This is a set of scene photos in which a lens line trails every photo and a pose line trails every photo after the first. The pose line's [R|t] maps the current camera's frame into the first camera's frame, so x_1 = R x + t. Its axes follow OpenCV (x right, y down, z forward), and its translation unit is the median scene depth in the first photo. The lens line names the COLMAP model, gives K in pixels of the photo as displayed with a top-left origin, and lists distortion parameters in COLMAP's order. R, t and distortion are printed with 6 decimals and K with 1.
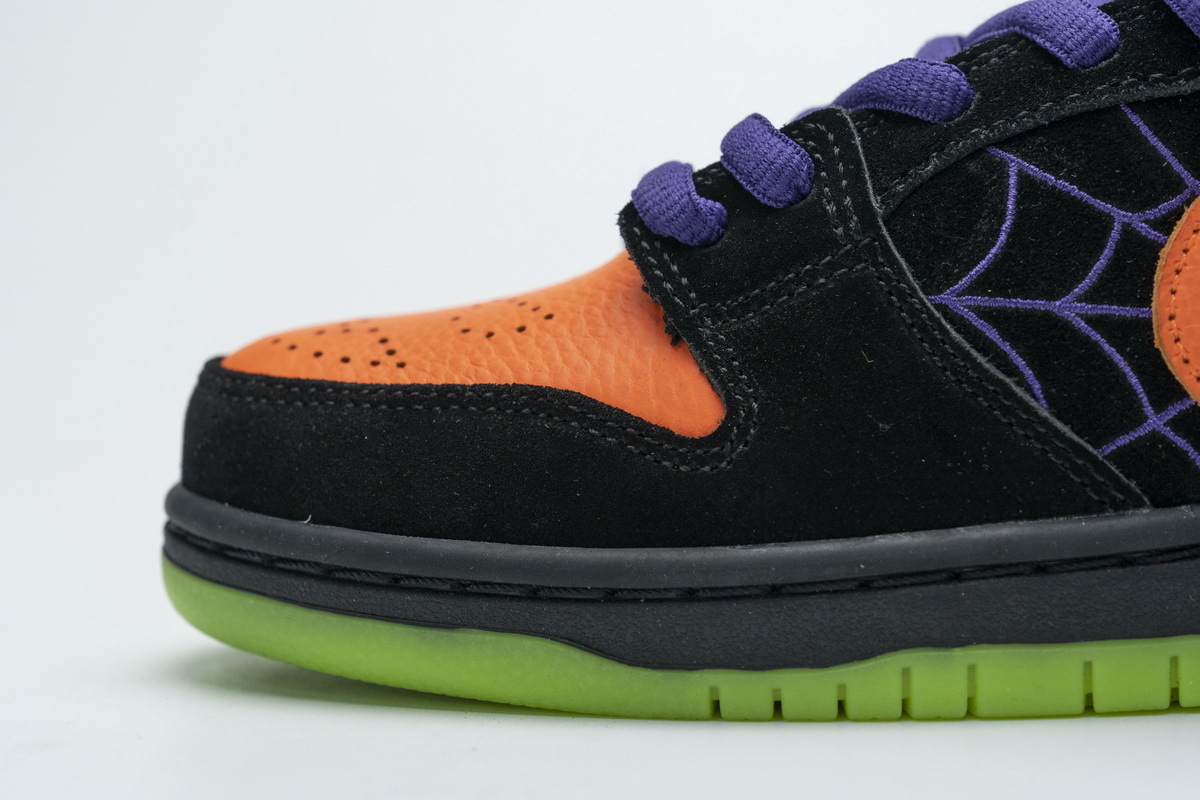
lens RADIAL K [[2364.2, 0, 600.0], [0, 2364.2, 400.0], [0, 0, 1]] dist [0.010826, -0.149588]
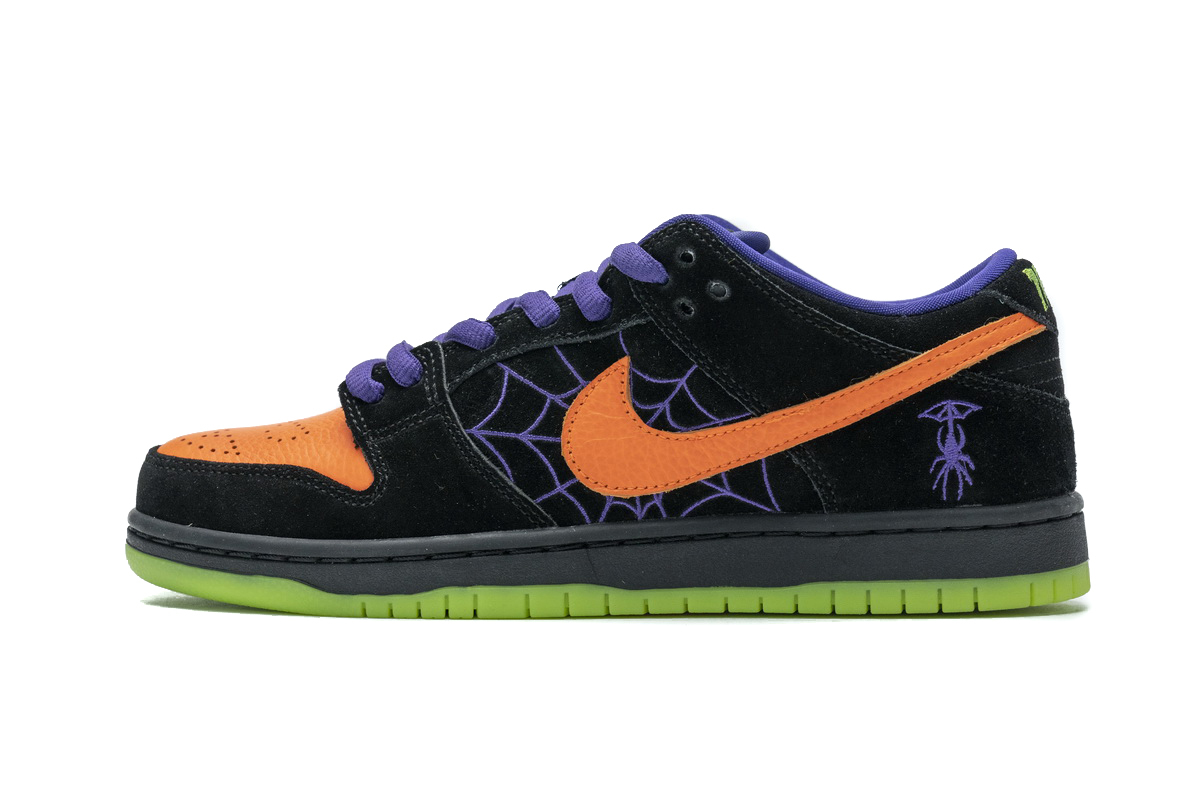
lens RADIAL K [[2364.2, 0, 600.0], [0, 2364.2, 400.0], [0, 0, 1]] dist [0.010826, -0.149588]
pose [[0.999582, 0.023041, -0.017485, 0.304587], [-0.023462, 0.999429, -0.024308, -0.020803], [0.016915, 0.024708, 0.999552, -1.230104]]
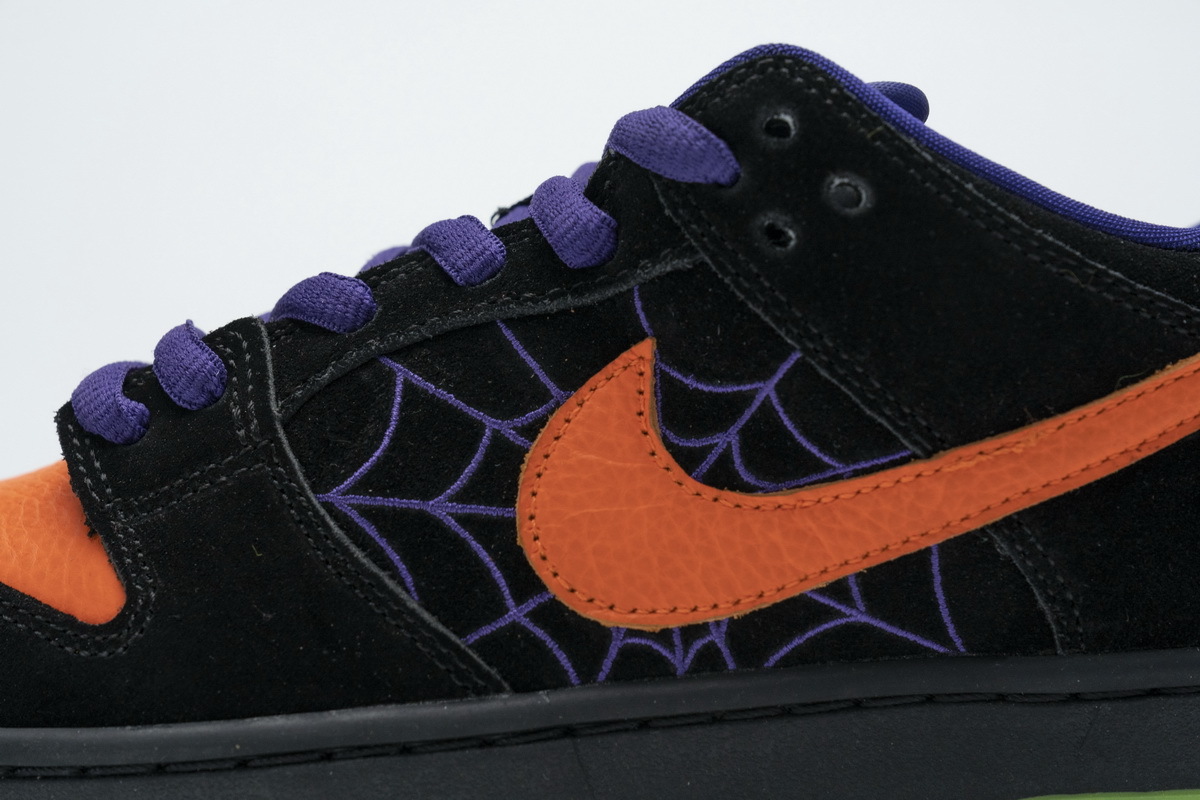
lens RADIAL K [[2364.2, 0, 600.0], [0, 2364.2, 400.0], [0, 0, 1]] dist [0.010826, -0.149588]
pose [[0.998341, 0.011738, 0.056376, 0.207248], [-0.008255, 0.998066, -0.061611, -0.021611], [-0.056990, 0.061043, 0.996507, -0.088288]]
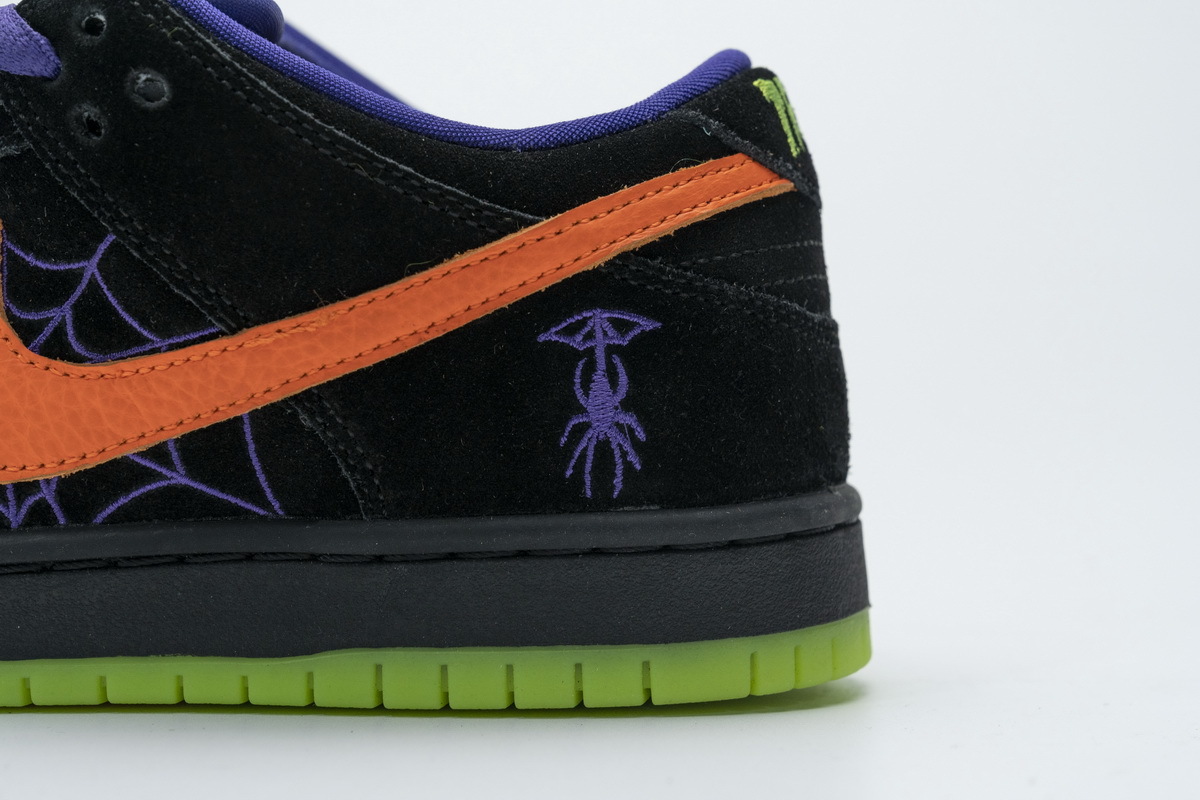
lens RADIAL K [[2364.2, 0, 600.0], [0, 2364.2, 400.0], [0, 0, 1]] dist [0.010826, -0.149588]
pose [[0.999138, 0.035688, 0.021202, 0.568254], [-0.035242, 0.999157, -0.021065, -0.012402], [-0.021936, 0.020300, 0.999553, -0.193095]]
